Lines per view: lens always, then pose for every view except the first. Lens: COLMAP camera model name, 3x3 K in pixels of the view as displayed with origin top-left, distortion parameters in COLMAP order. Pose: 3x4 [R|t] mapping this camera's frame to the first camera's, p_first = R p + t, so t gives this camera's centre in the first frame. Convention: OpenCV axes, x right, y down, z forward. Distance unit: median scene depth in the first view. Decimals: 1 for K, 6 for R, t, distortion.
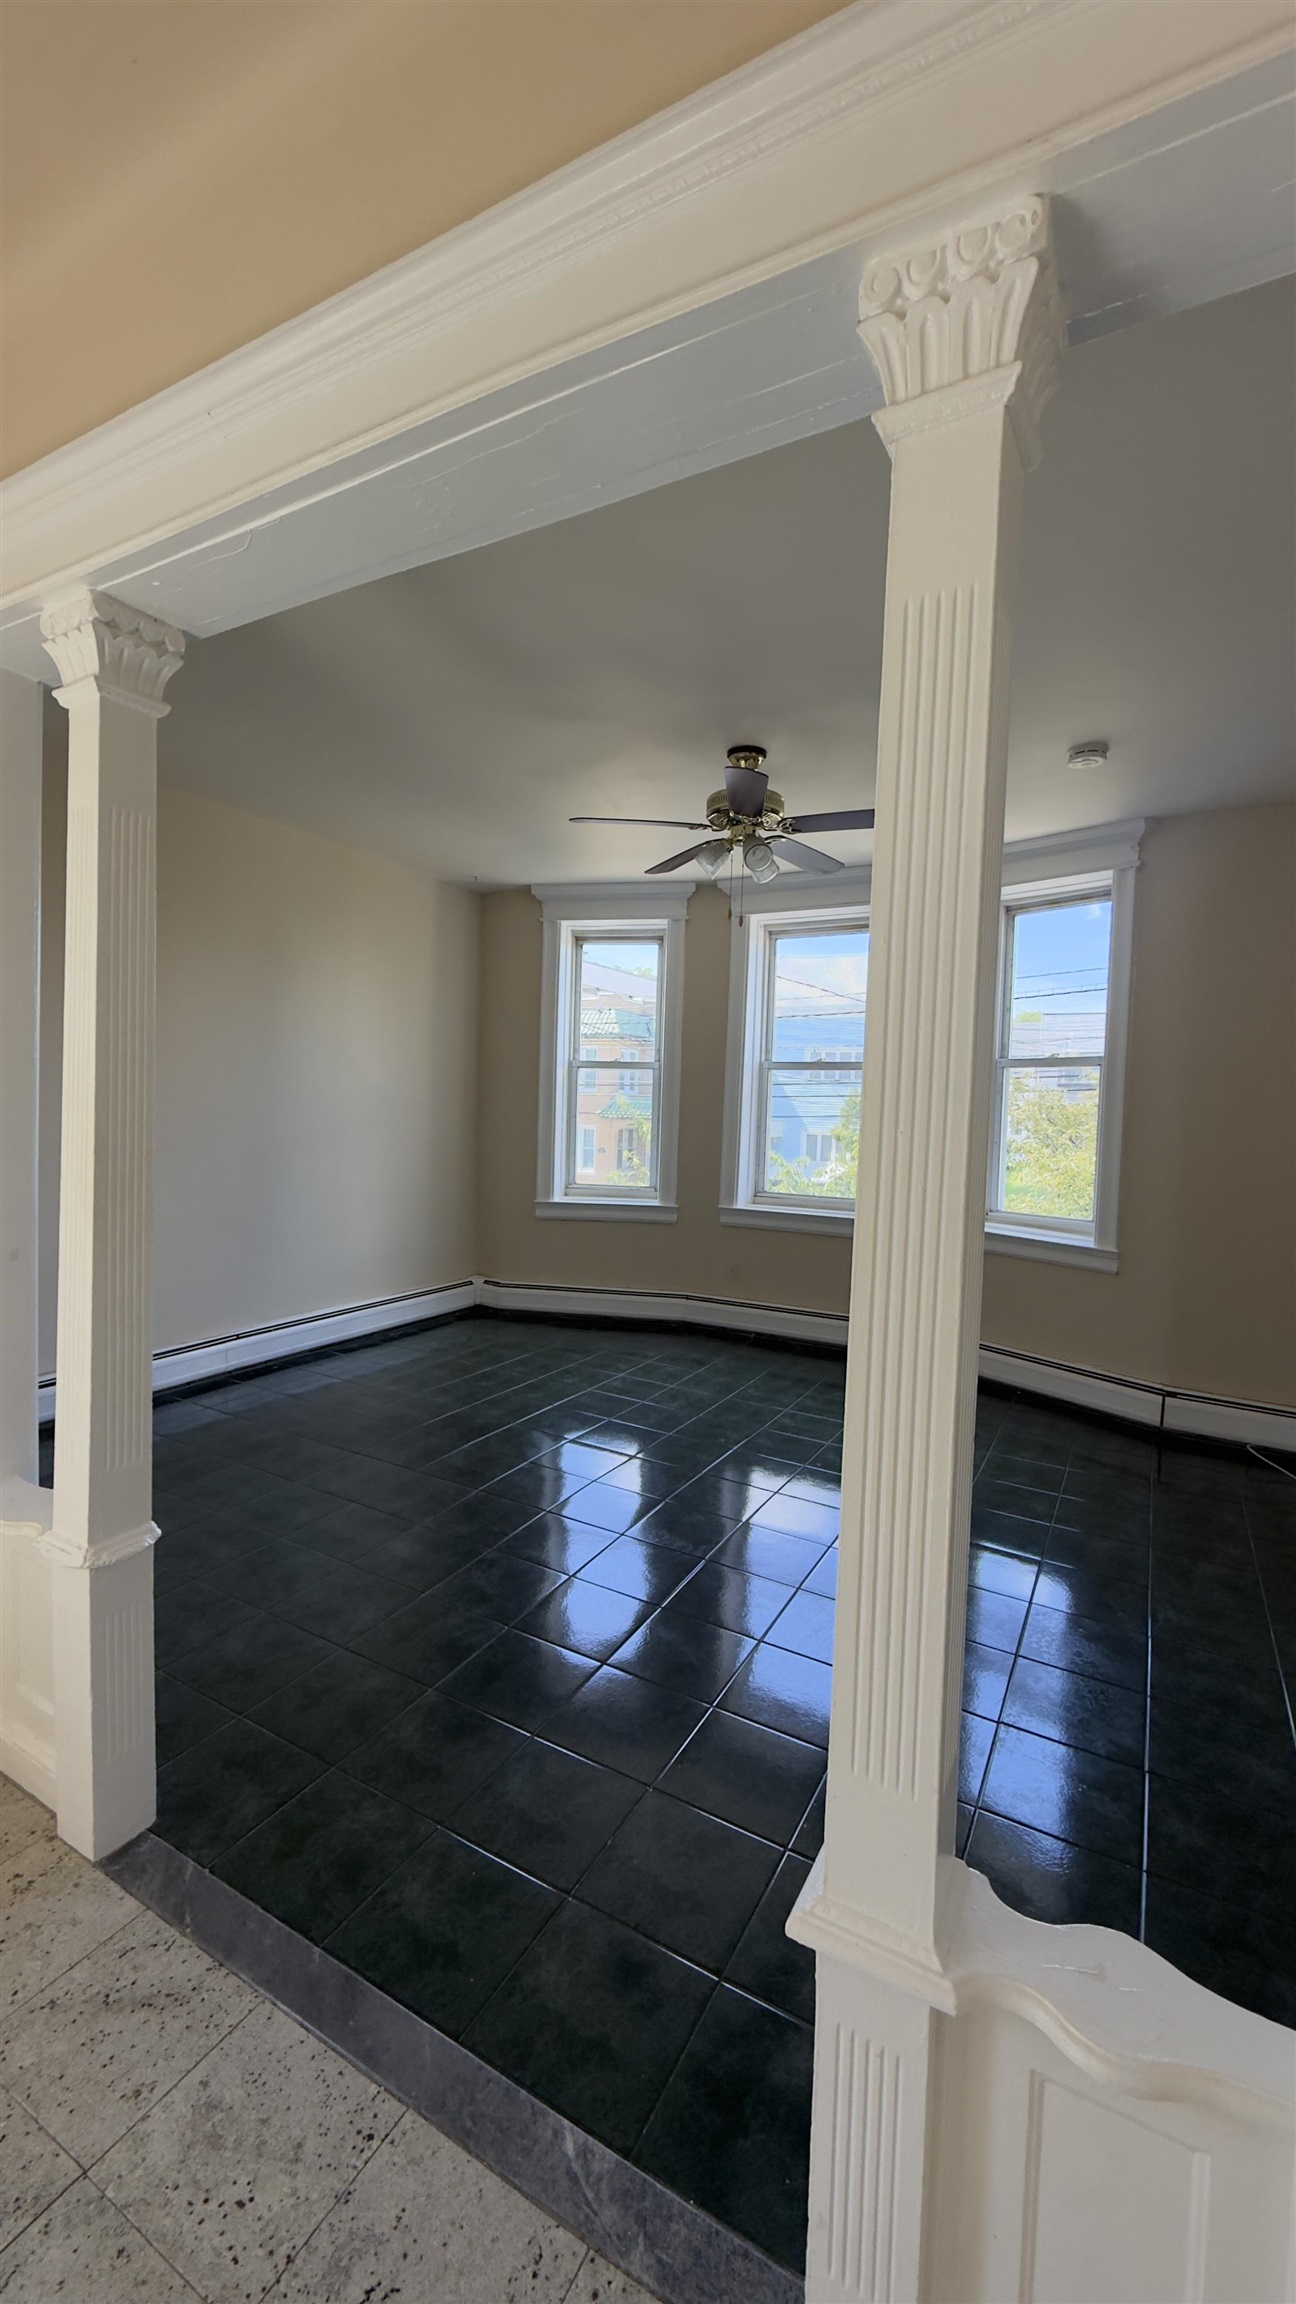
lens RADIAL K [[919.1, 0, 644.4], [0, 919.1, 1148.0], [0, 0, 1]] dist [-0.003454, 0.001004]
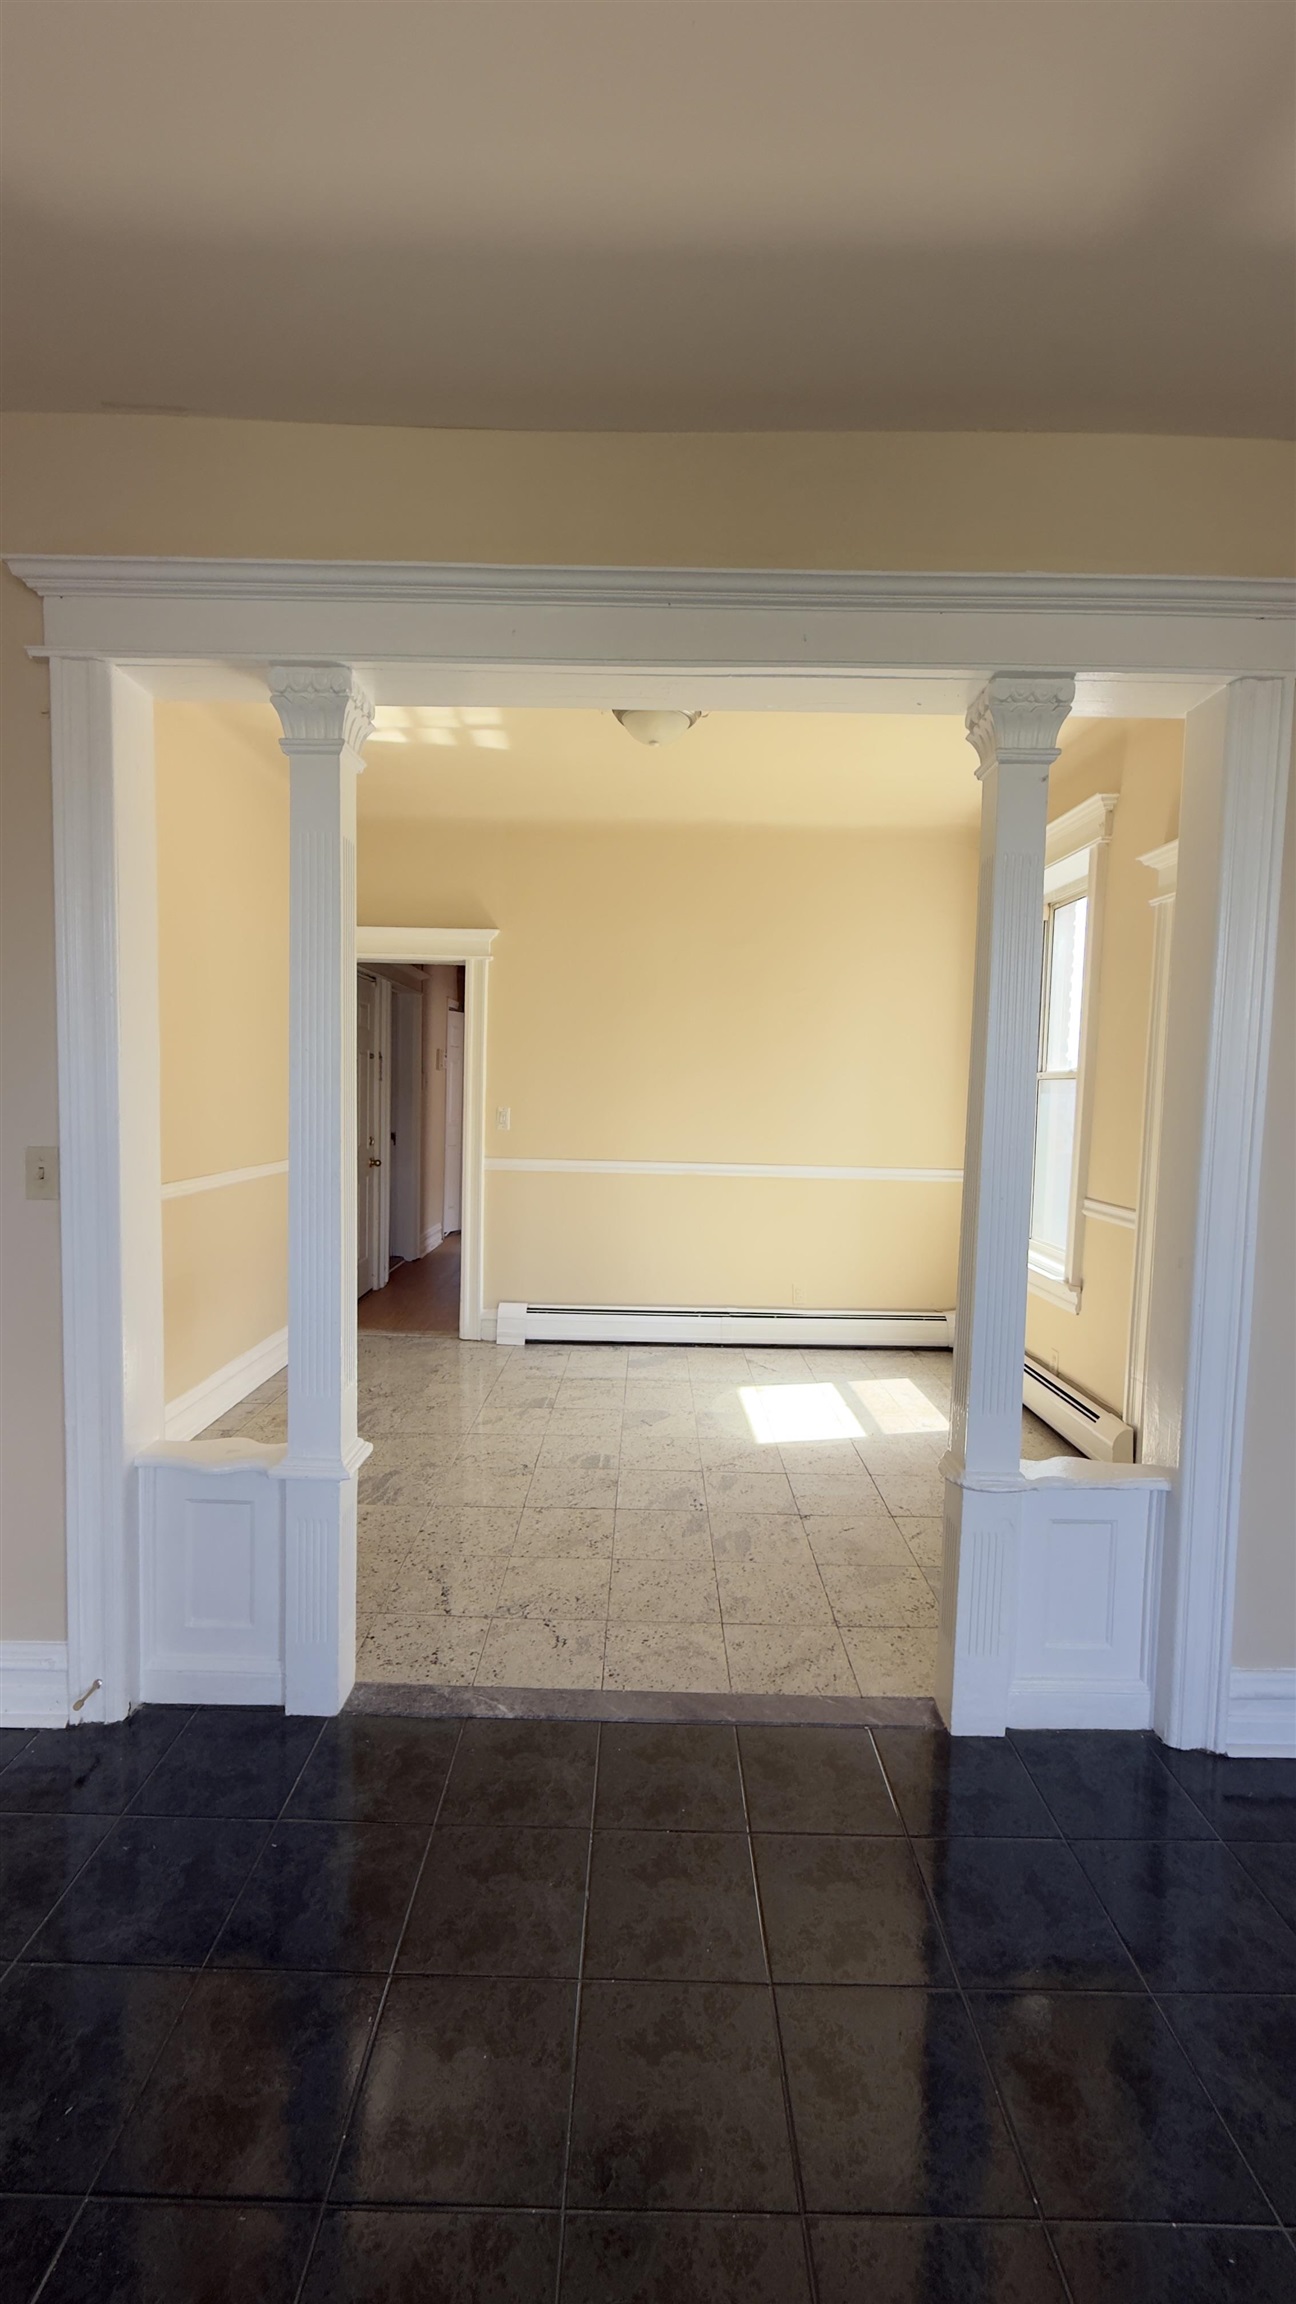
lens RADIAL K [[918.1, 0, 647.8], [0, 918.1, 1146.4], [0, 0, 1]] dist [-0.000606, 0.000050]
pose [[-0.871049, -0.023477, -0.490634, 0.139598], [-0.076263, 0.993209, 0.087867, -0.023690], [0.485239, 0.113954, -0.866924, 0.647320]]
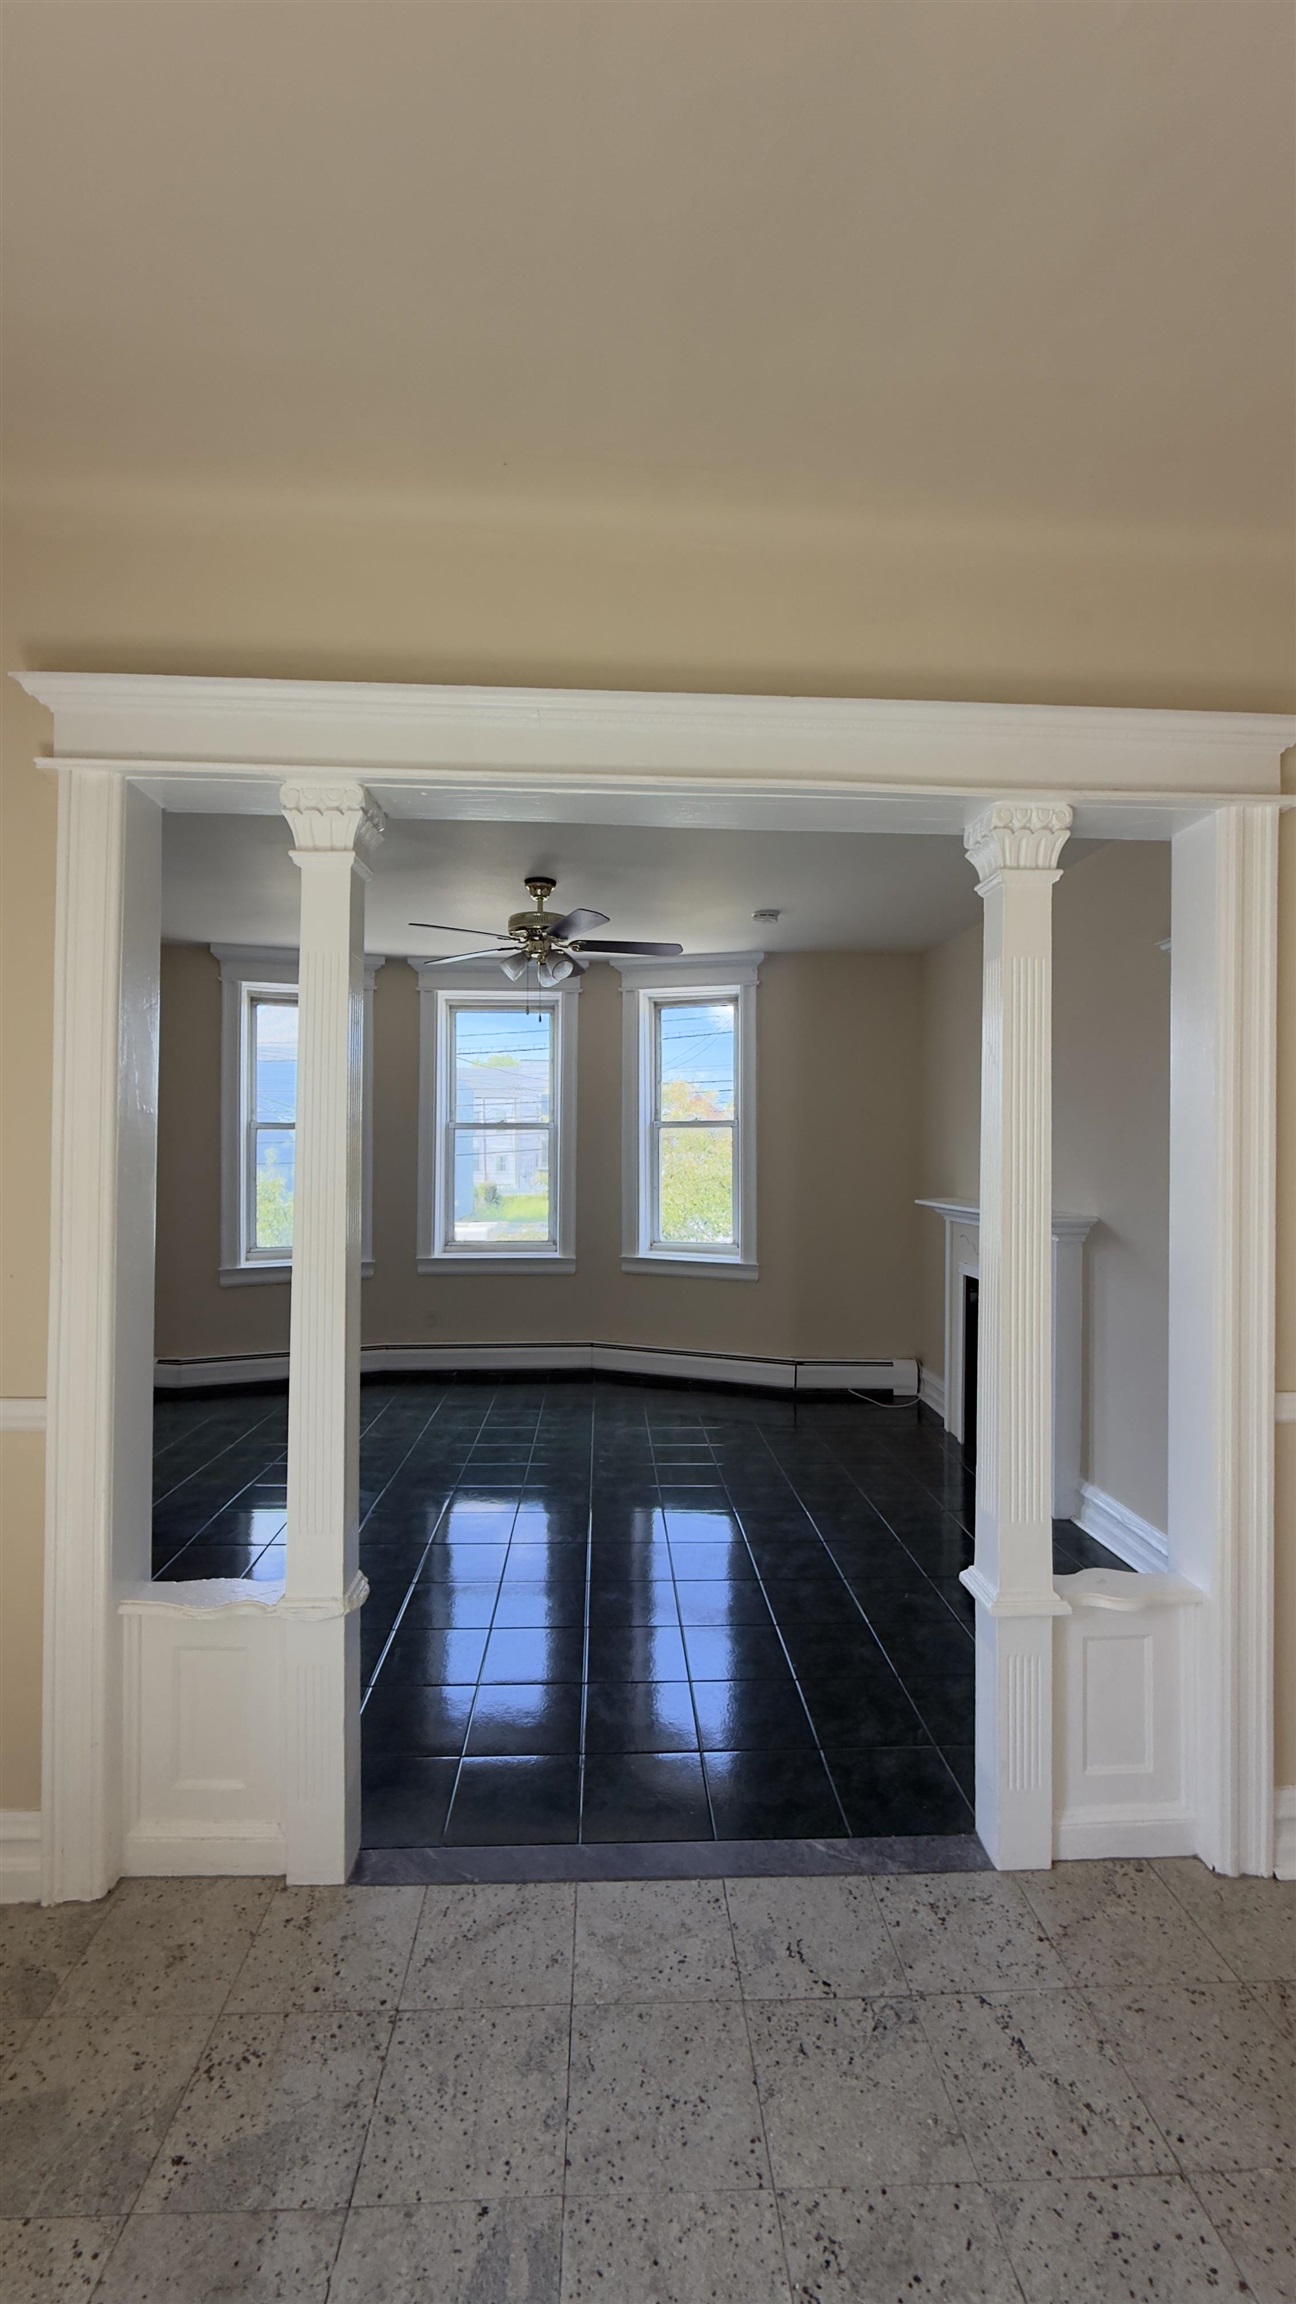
lens RADIAL K [[919.1, 0, 644.4], [0, 919.1, 1148.0], [0, 0, 1]] dist [-0.003454, 0.001004]
pose [[0.849529, -0.024467, 0.526974, -0.303756], [0.046847, 0.998476, -0.029163, -0.024641], [-0.525458, 0.049462, 0.849381, -0.067117]]
